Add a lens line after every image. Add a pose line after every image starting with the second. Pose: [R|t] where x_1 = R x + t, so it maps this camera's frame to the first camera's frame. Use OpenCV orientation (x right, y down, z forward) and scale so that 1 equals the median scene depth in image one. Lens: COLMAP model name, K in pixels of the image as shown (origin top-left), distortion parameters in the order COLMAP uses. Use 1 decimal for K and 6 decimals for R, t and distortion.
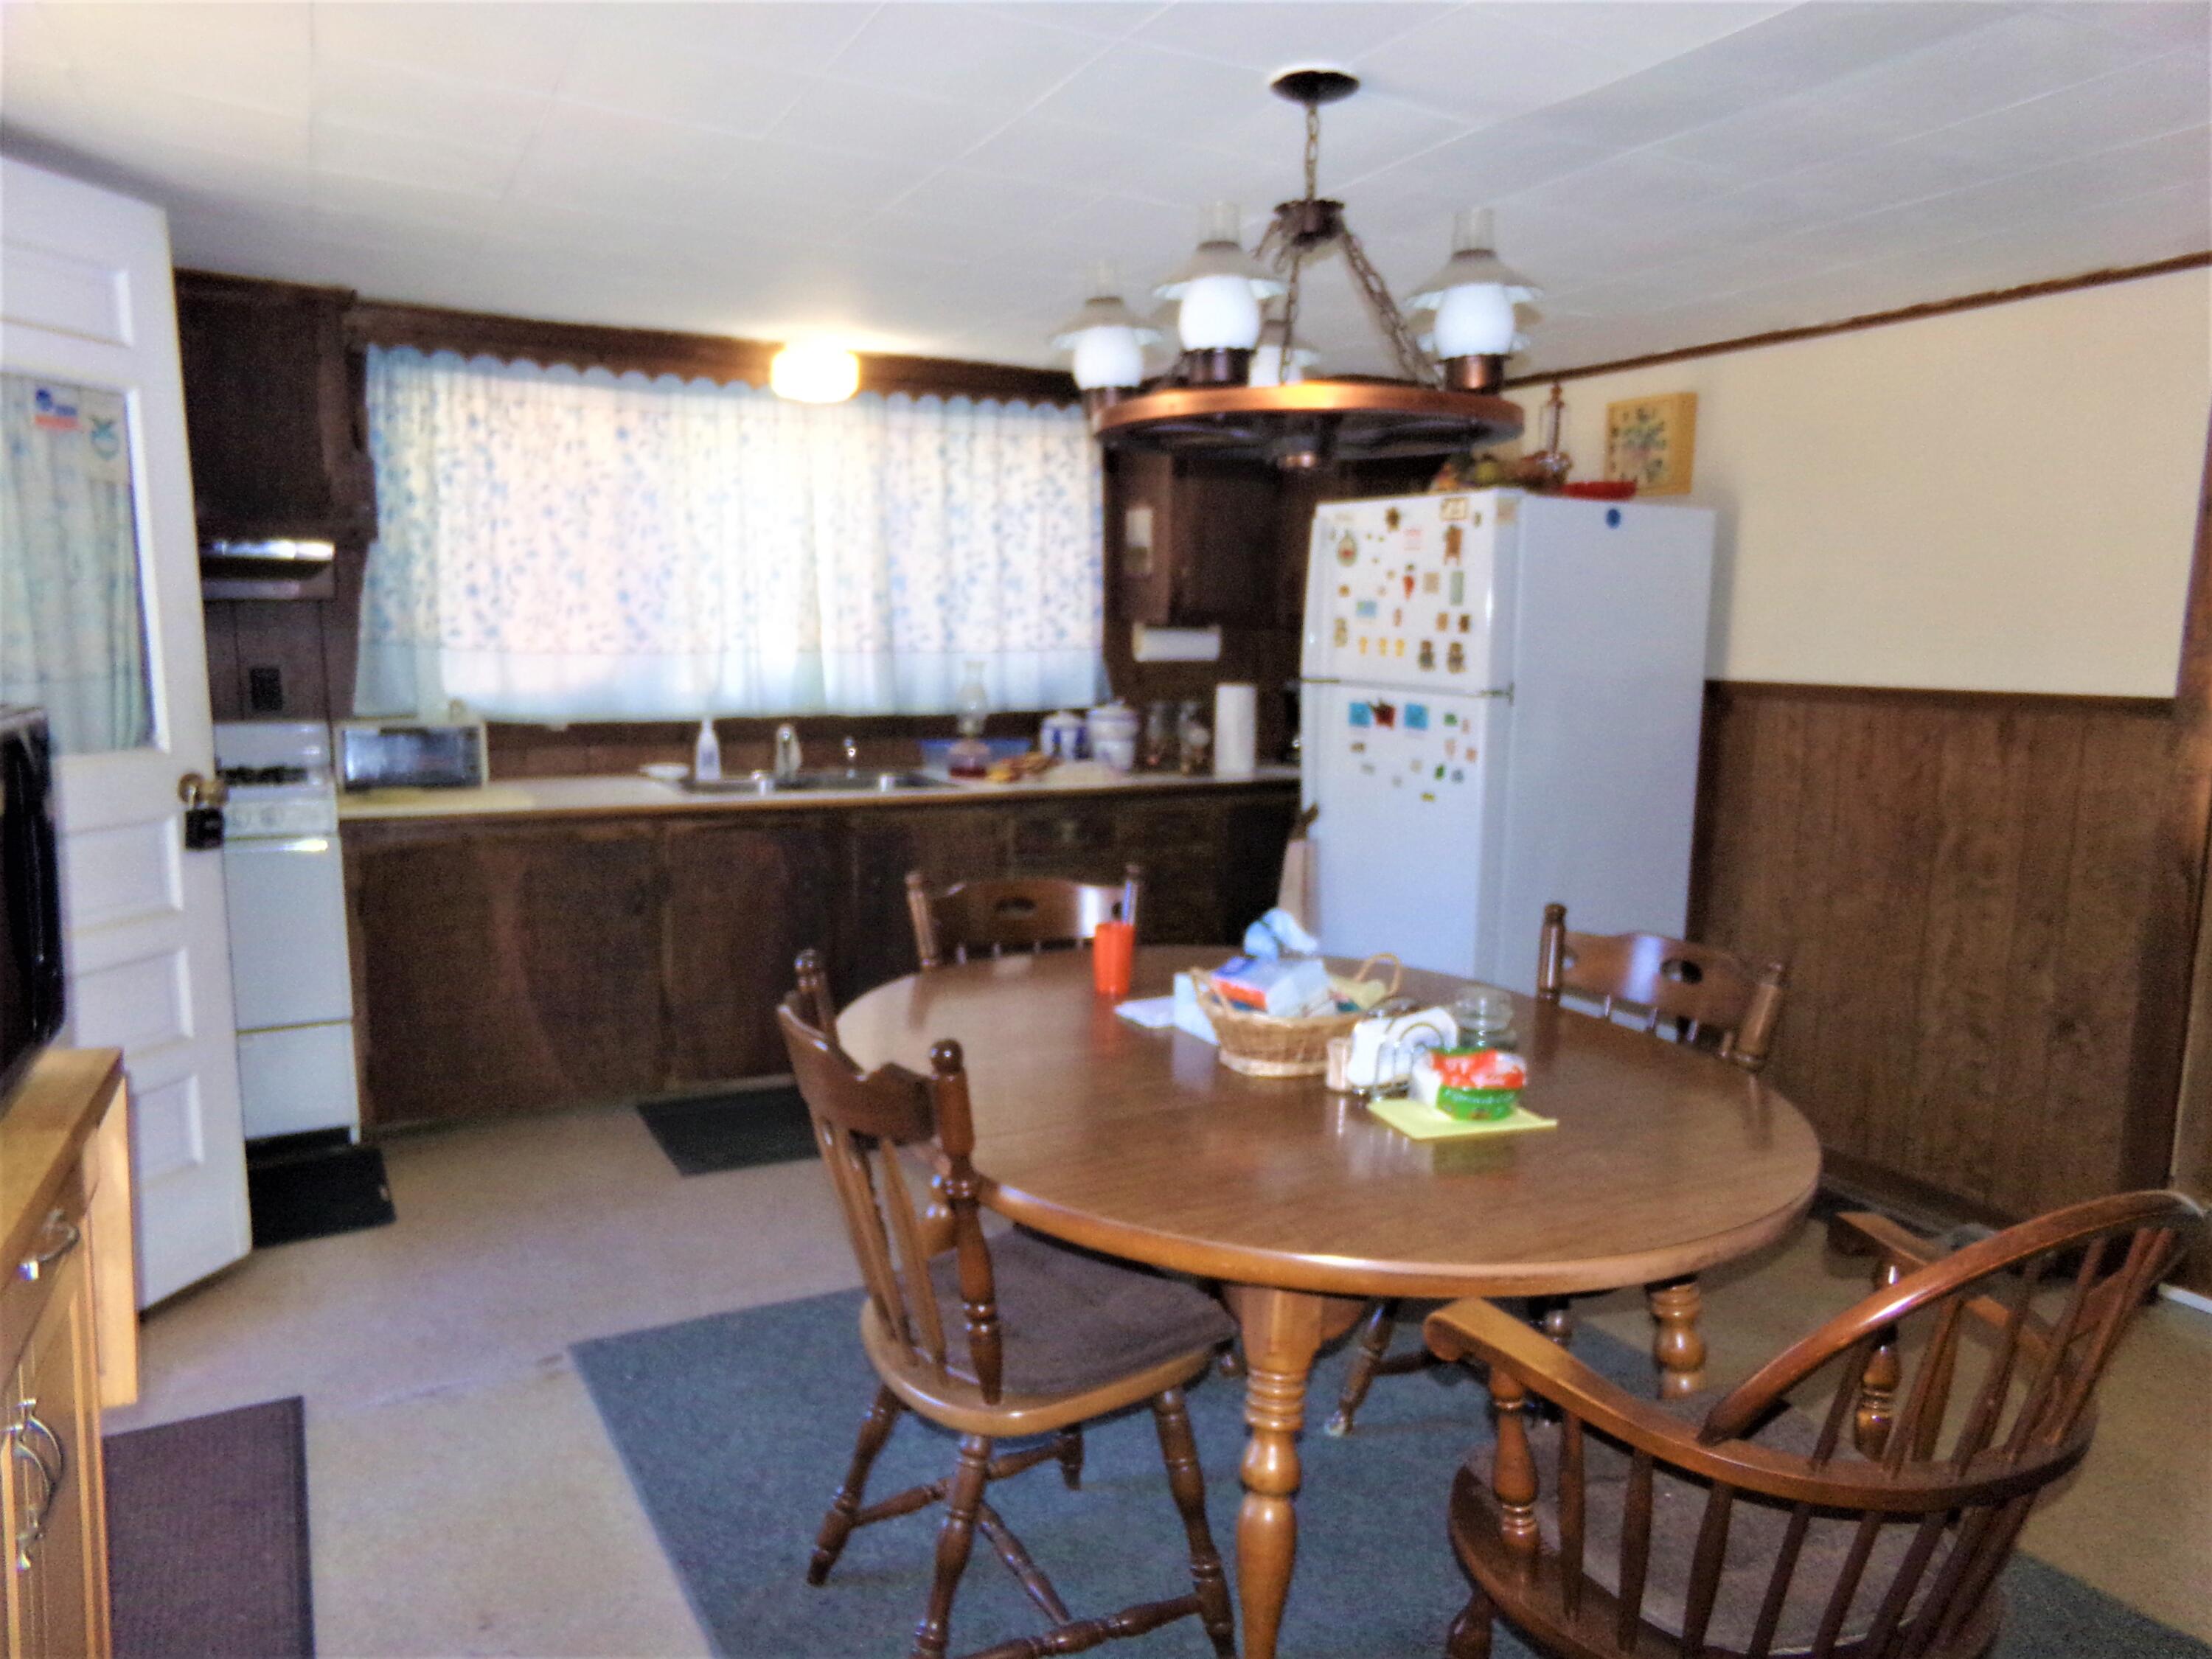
lens RADIAL K [[1506.7, 0, 1106.0], [0, 1506.7, 829.5], [0, 0, 1]] dist [-0.121763, 0.284187]
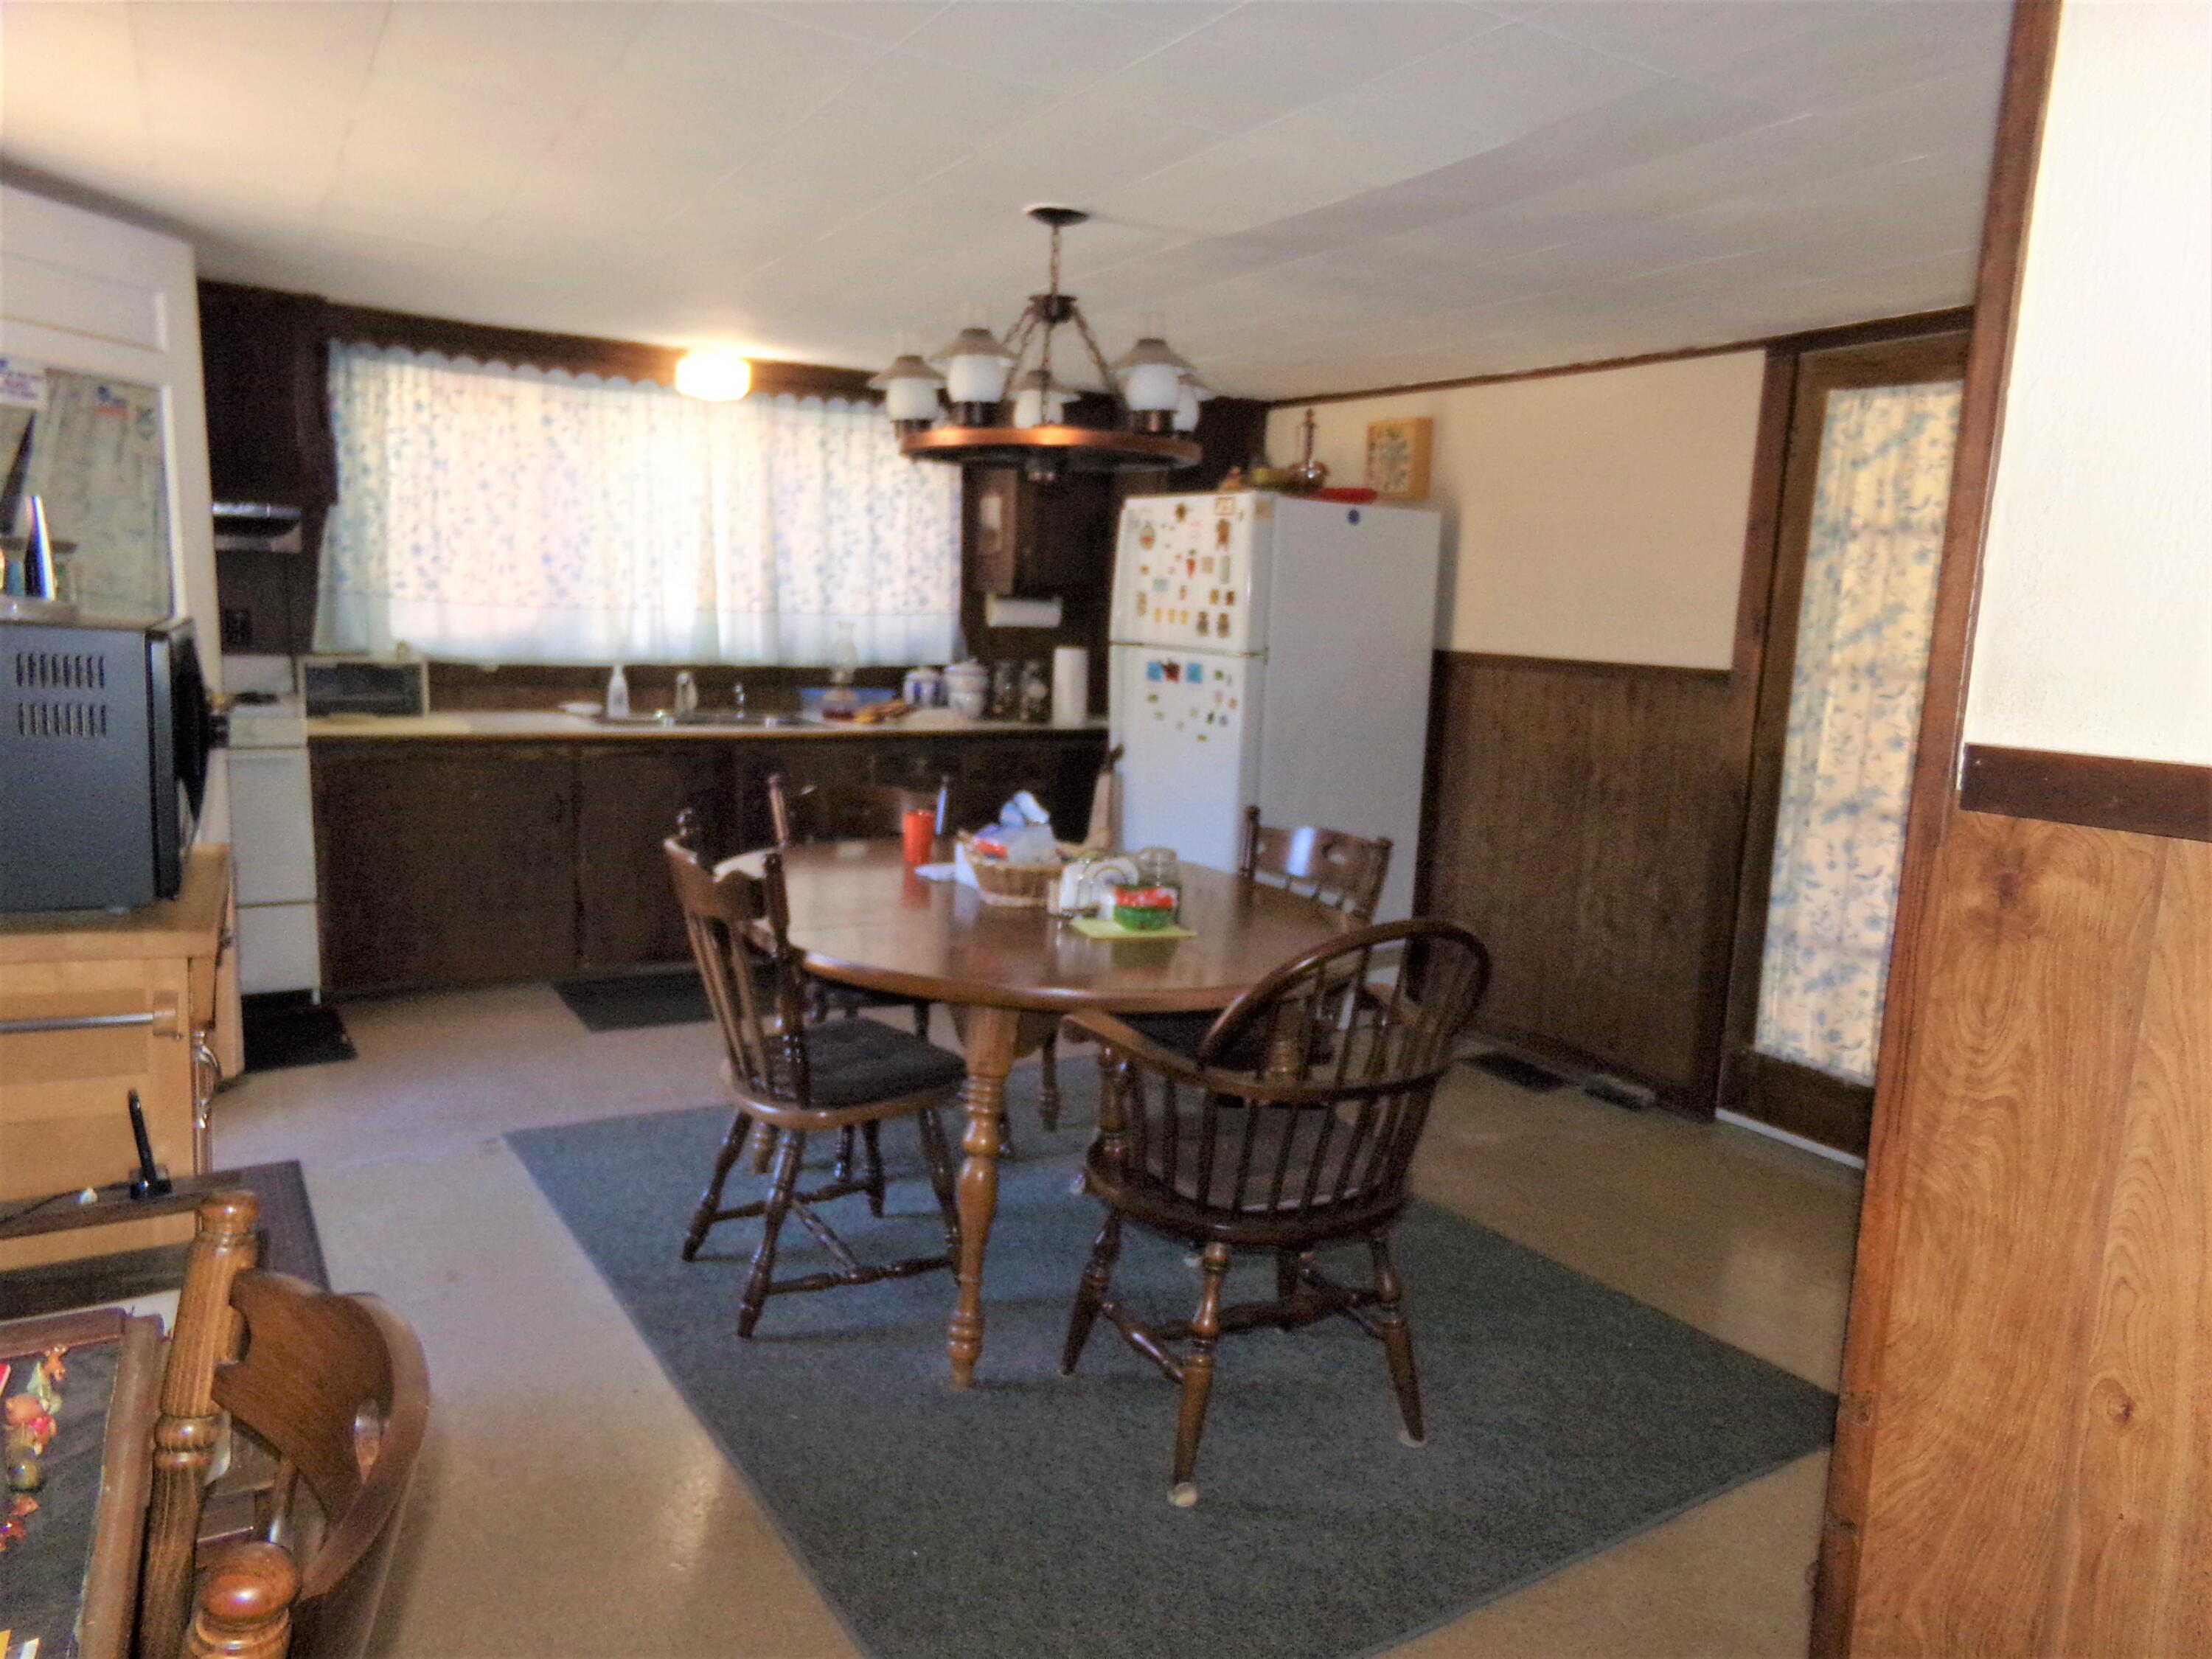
lens RADIAL K [[1506.7, 0, 1106.0], [0, 1506.7, 829.5], [0, 0, 1]] dist [-0.121763, 0.284187]
pose [[0.998183, 0.018733, 0.057277, 0.059312], [-0.019564, 0.999711, 0.013981, 0.035476], [-0.056999, -0.015076, 0.998260, -0.222058]]
